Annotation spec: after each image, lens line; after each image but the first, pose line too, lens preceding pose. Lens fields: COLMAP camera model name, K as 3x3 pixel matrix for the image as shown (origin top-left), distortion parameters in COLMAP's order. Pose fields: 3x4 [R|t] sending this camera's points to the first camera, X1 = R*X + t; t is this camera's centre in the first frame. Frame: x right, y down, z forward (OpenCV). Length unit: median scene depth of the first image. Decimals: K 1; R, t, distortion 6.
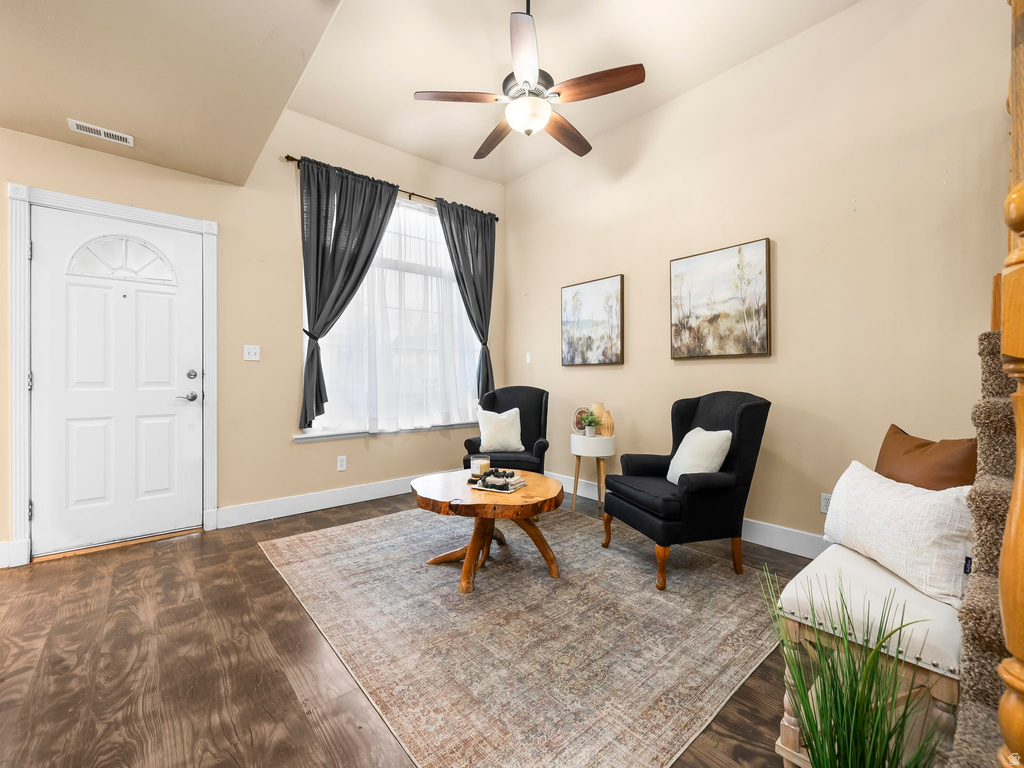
lens RADIAL K [[444.9, 0, 517.9], [0, 444.9, 382.5], [0, 0, 1]] dist [0.001803, 0.000194]
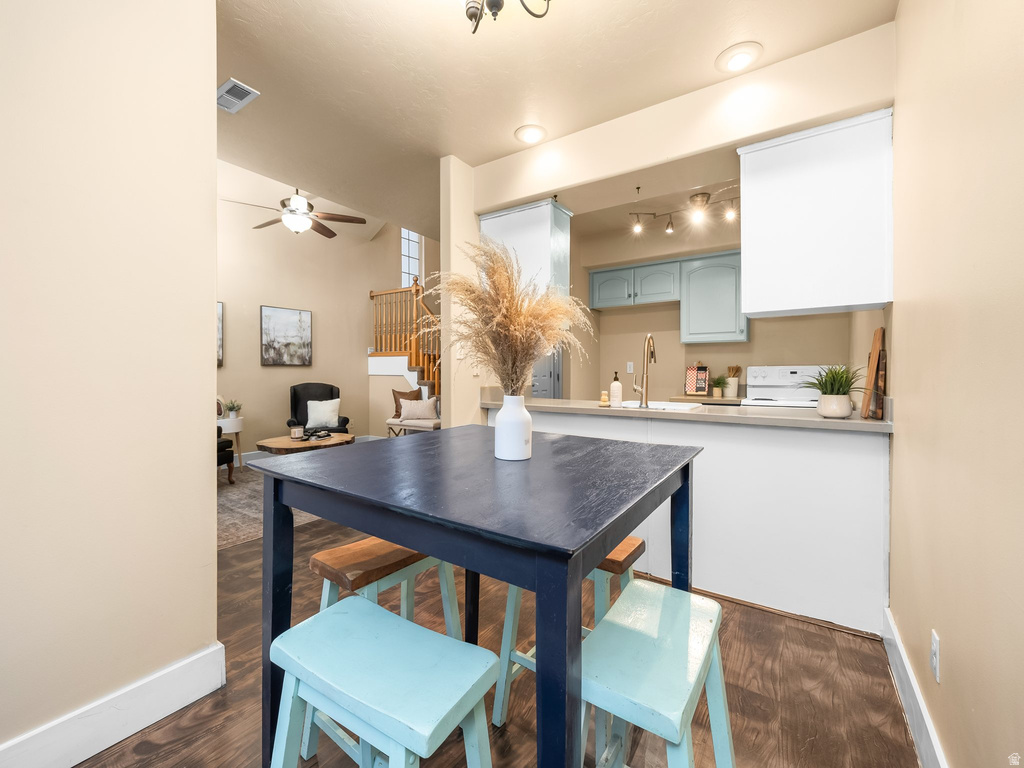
lens RADIAL K [[444.9, 0, 514.7], [0, 444.9, 375.0], [0, 0, 1]] dist [0.001803, 0.000194]
pose [[-0.276248, -0.006931, 0.961061, -1.627677], [0.008327, 0.999919, 0.009604, -0.026006], [-0.961050, 0.010656, -0.276168, 0.598848]]
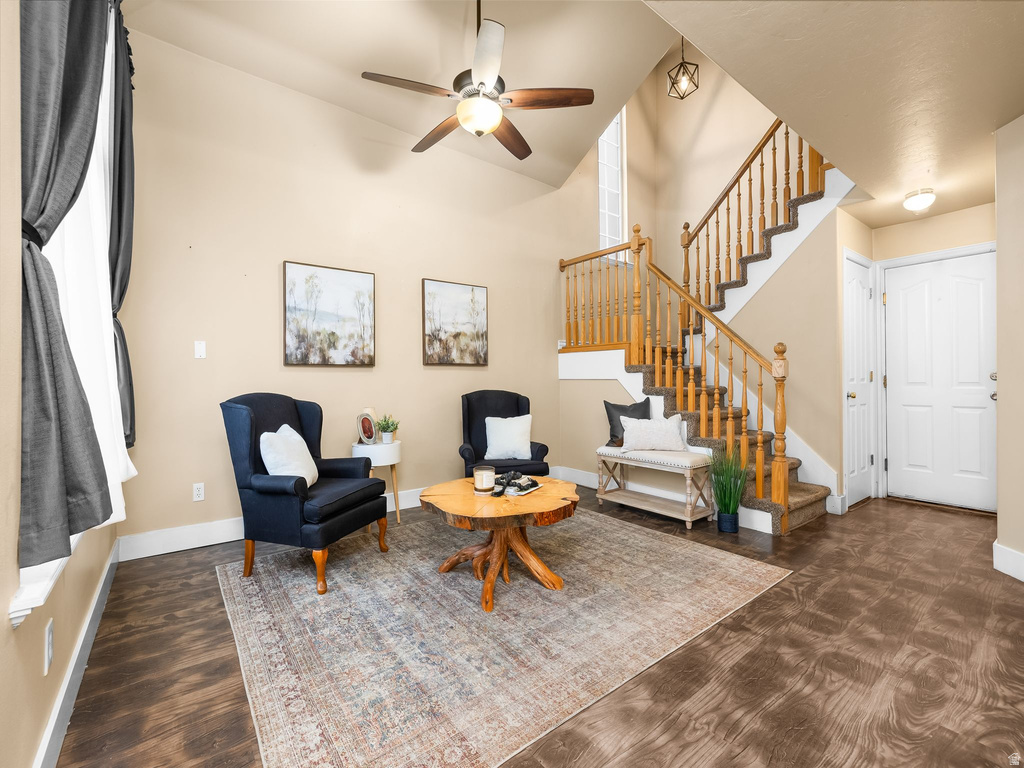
lens RADIAL K [[444.9, 0, 503.5], [0, 444.9, 386.2], [0, 0, 1]] dist [0.001803, 0.000194]
pose [[0.048848, -0.011005, 0.998746, -0.856423], [0.012074, 0.999873, 0.010427, -0.006177], [-0.998733, 0.011550, 0.048975, 0.800985]]
